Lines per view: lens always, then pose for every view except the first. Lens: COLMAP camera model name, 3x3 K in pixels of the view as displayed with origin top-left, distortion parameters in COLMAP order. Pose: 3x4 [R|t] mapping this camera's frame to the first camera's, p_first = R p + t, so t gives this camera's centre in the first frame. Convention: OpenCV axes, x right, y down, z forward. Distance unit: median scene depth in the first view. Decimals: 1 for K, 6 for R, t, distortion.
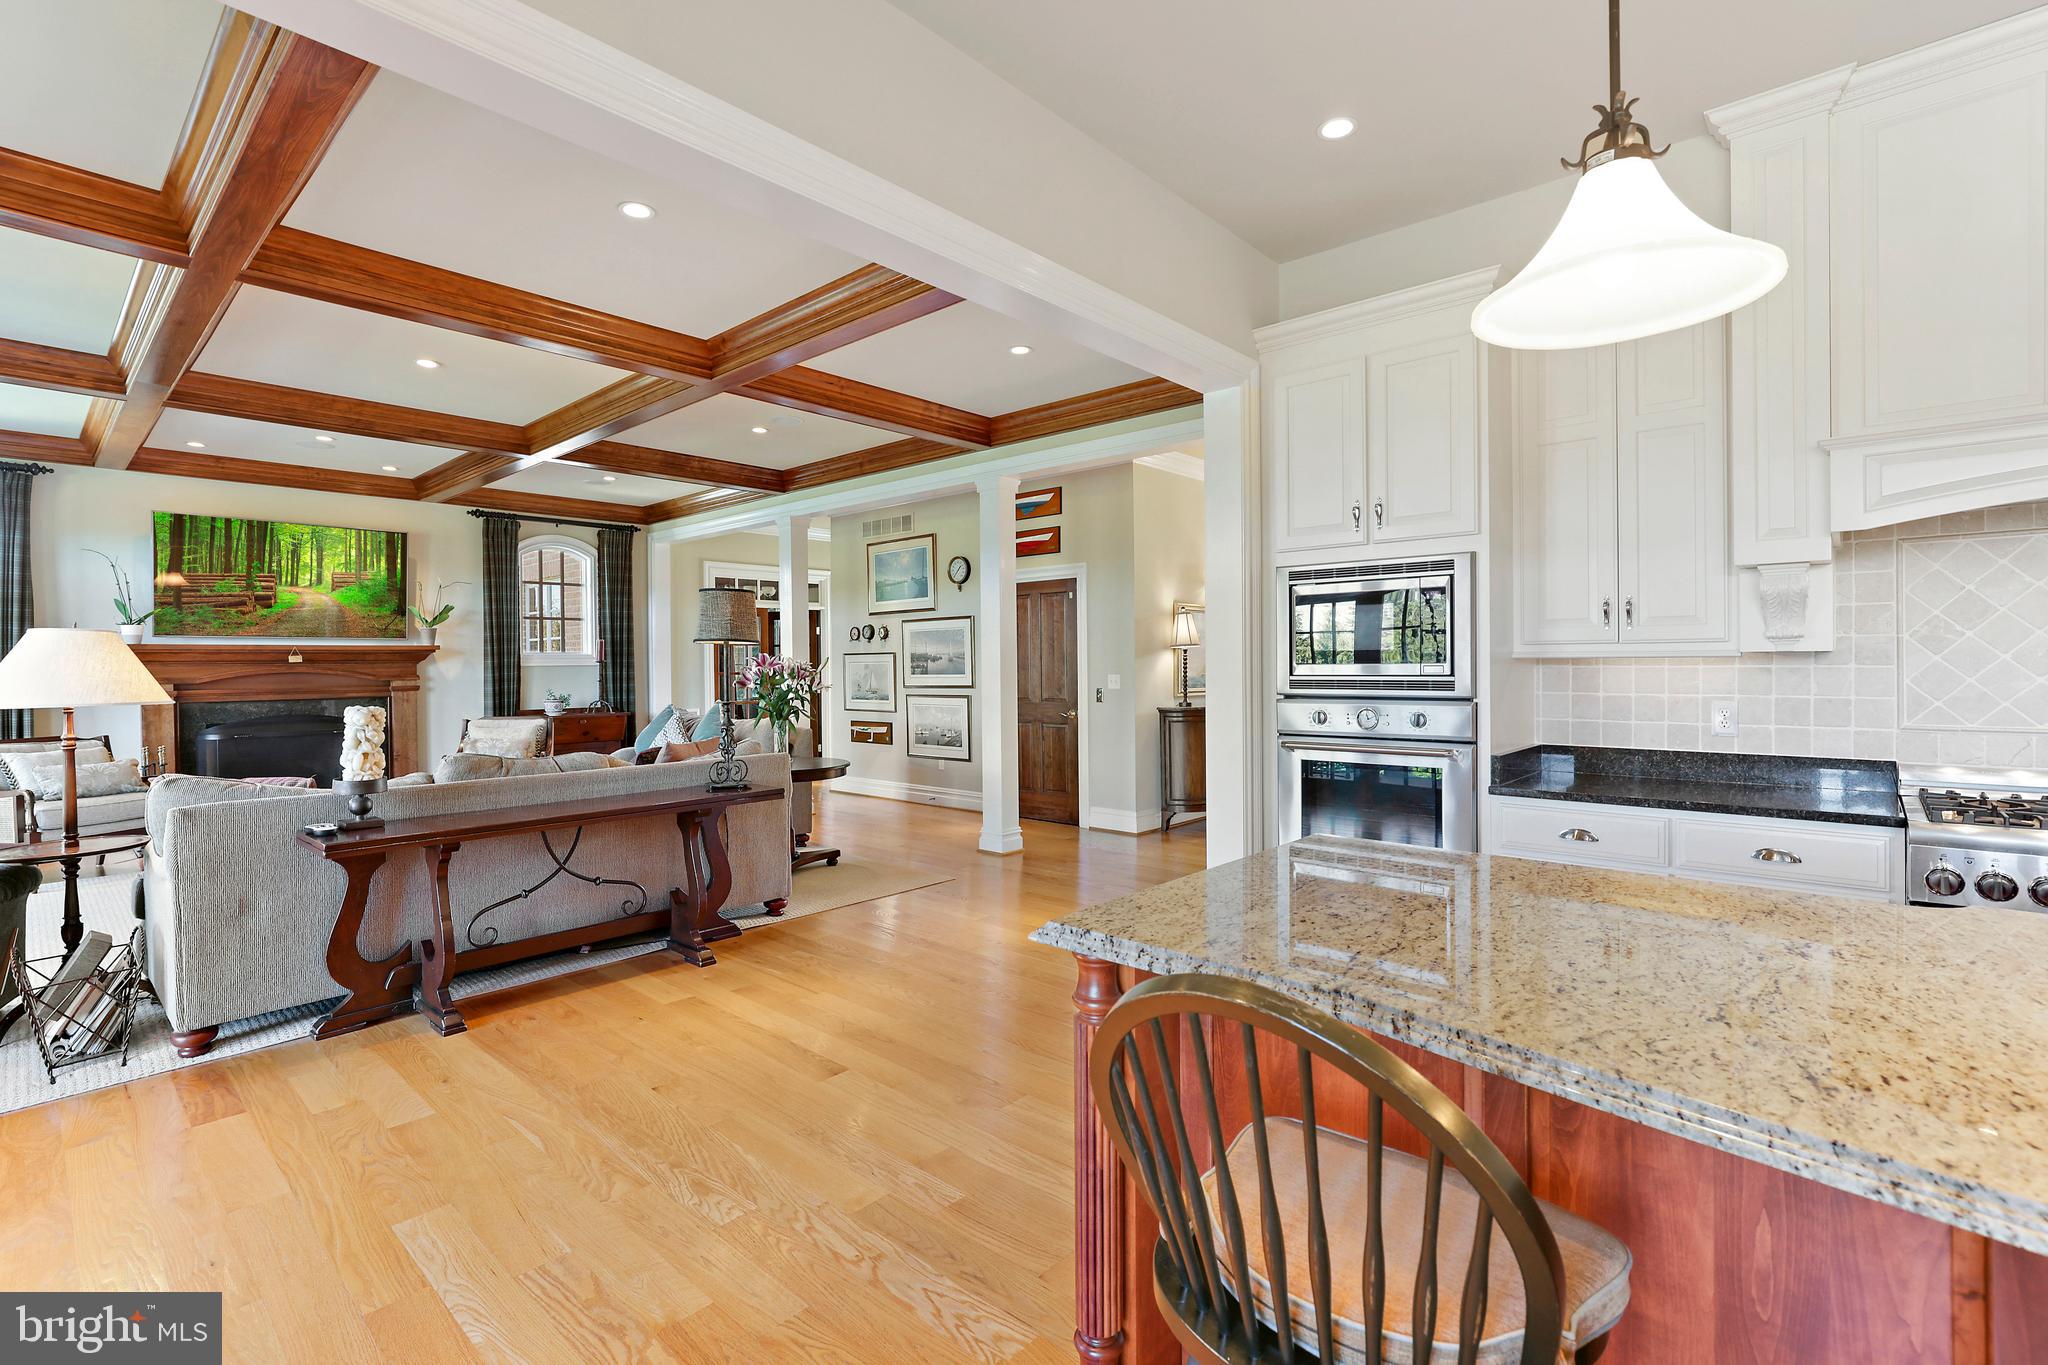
lens RADIAL K [[903.0, 0, 1024.0], [0, 903.0, 682.5], [0, 0, 1]] dist [-0.011799, -0.000367]
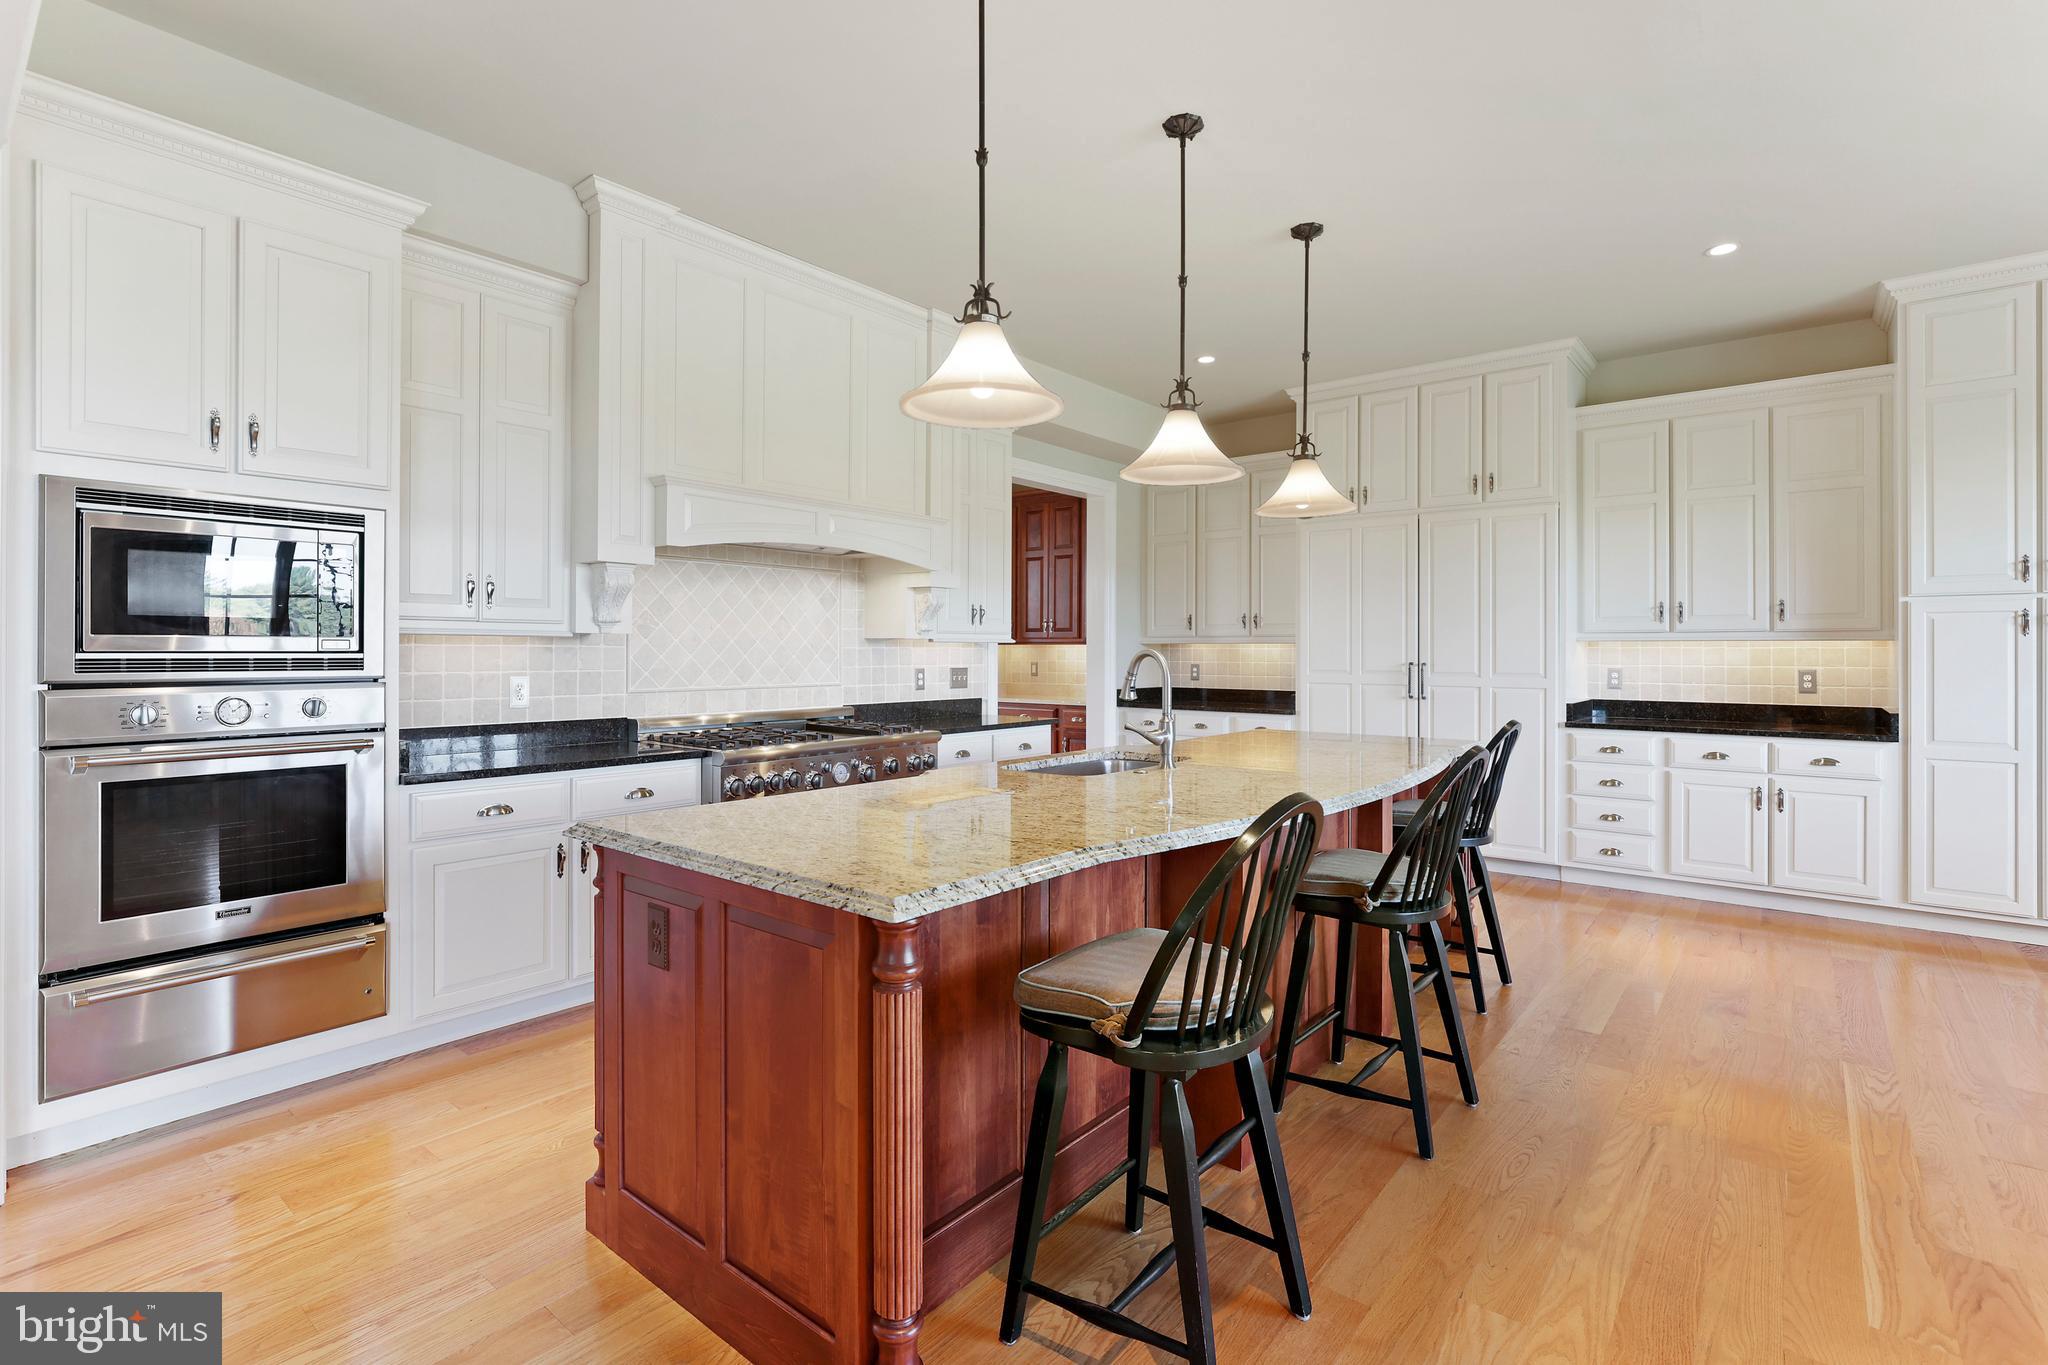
lens RADIAL K [[941.5, 0, 1022.9], [0, 941.5, 653.8], [0, 0, 1]] dist [-0.009588, 0.000400]
pose [[-0.025523, 0.005537, 0.999659, -0.371170], [0.020385, 0.999780, -0.005017, 0.009848], [-0.999466, 0.020250, -0.025630, 0.356097]]
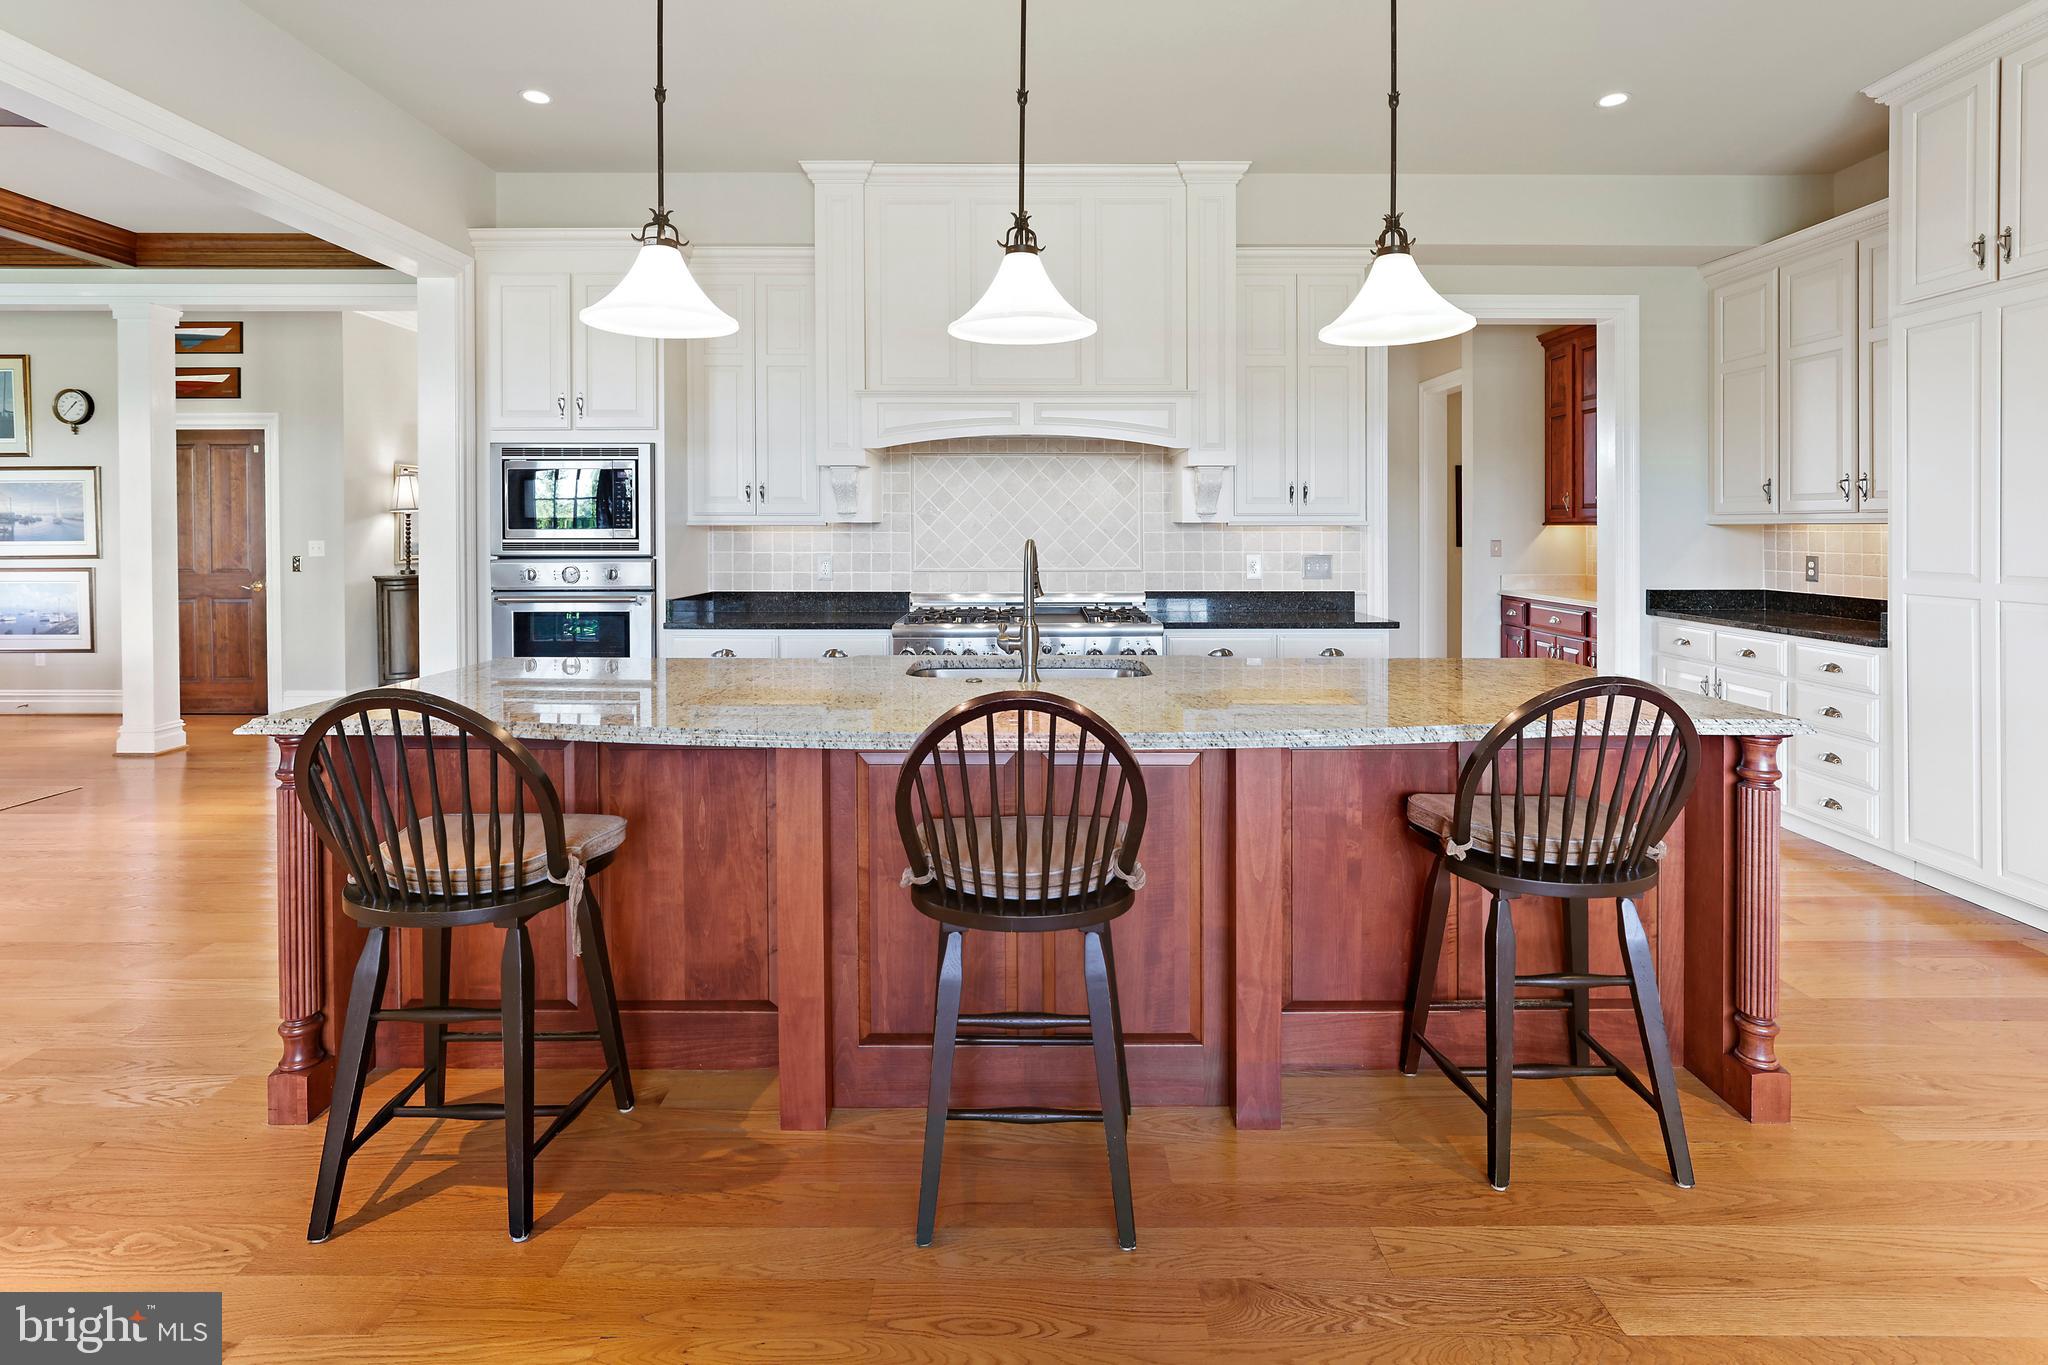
lens RADIAL K [[948.8, 0, 992.0], [0, 948.8, 534.4], [0, 0, 1]] dist [-0.004728, 0.000590]
pose [[0.753170, 0.002819, 0.657820, -0.028076], [0.008591, 0.999863, -0.014120, 0.008614], [-0.657770, 0.016286, 0.753043, -0.308164]]
